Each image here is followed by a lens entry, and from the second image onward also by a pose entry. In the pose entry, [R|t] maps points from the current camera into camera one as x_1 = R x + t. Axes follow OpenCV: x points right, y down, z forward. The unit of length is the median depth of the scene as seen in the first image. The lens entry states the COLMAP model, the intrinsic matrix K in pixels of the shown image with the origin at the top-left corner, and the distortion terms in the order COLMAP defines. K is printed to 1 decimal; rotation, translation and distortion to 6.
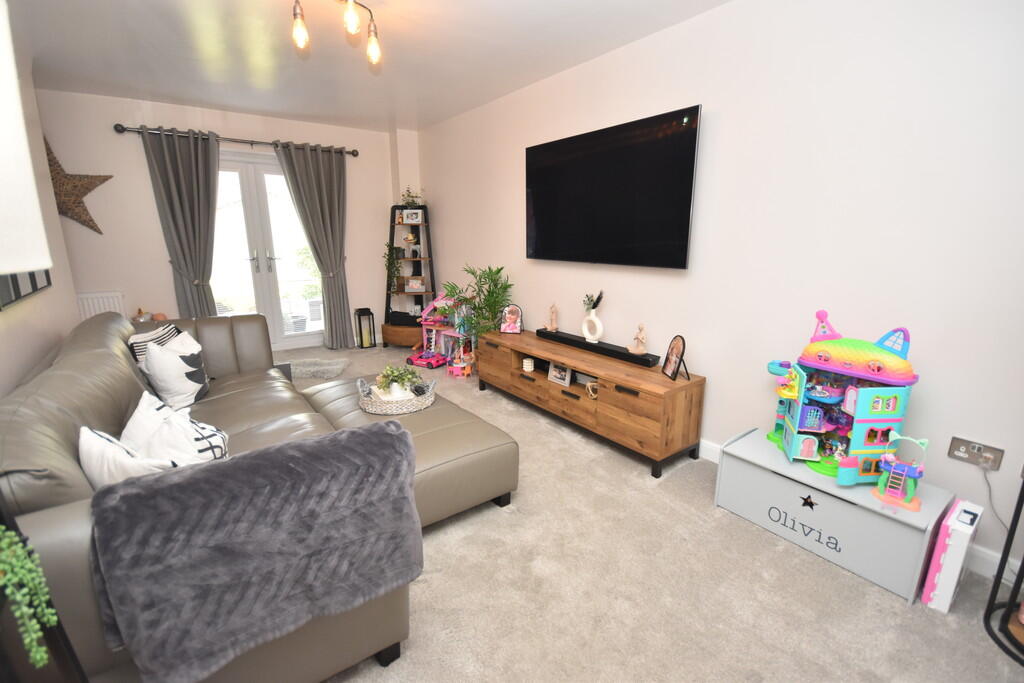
lens RADIAL K [[456.3, 0, 514.0], [0, 456.3, 344.6], [0, 0, 1]] dist [-0.002443, -0.000929]
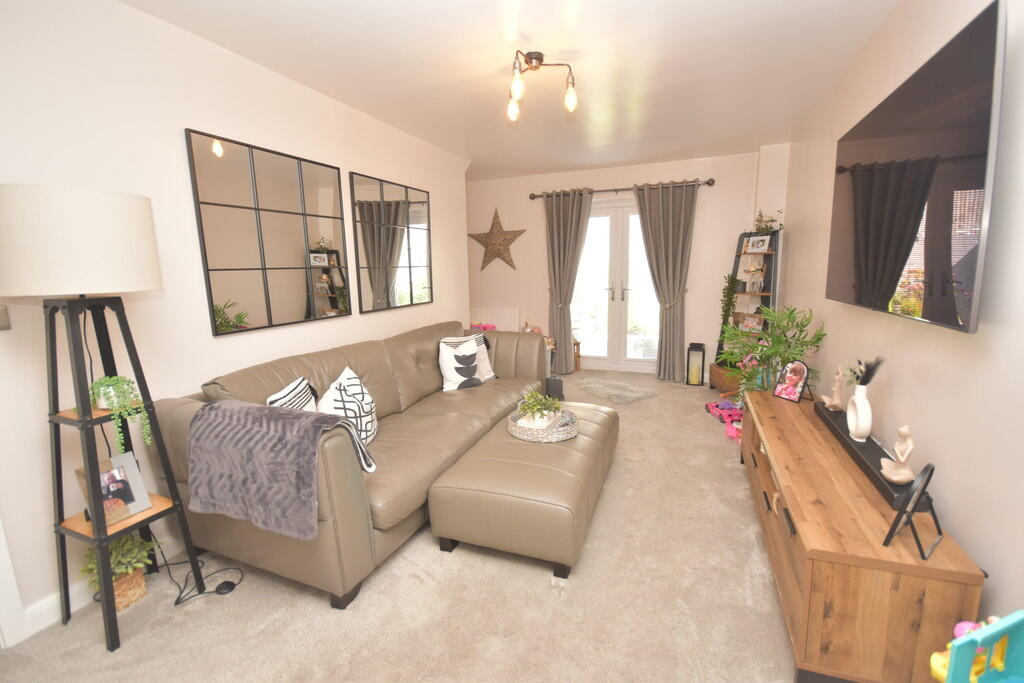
lens RADIAL K [[456.3, 0, 514.0], [0, 456.3, 344.6], [0, 0, 1]] dist [-0.002443, -0.000929]
pose [[0.525838, 0.126608, -0.841109, 0.327985], [-0.179404, 0.983123, 0.035827, -0.052819], [0.831450, 0.132059, 0.539678, 0.215205]]
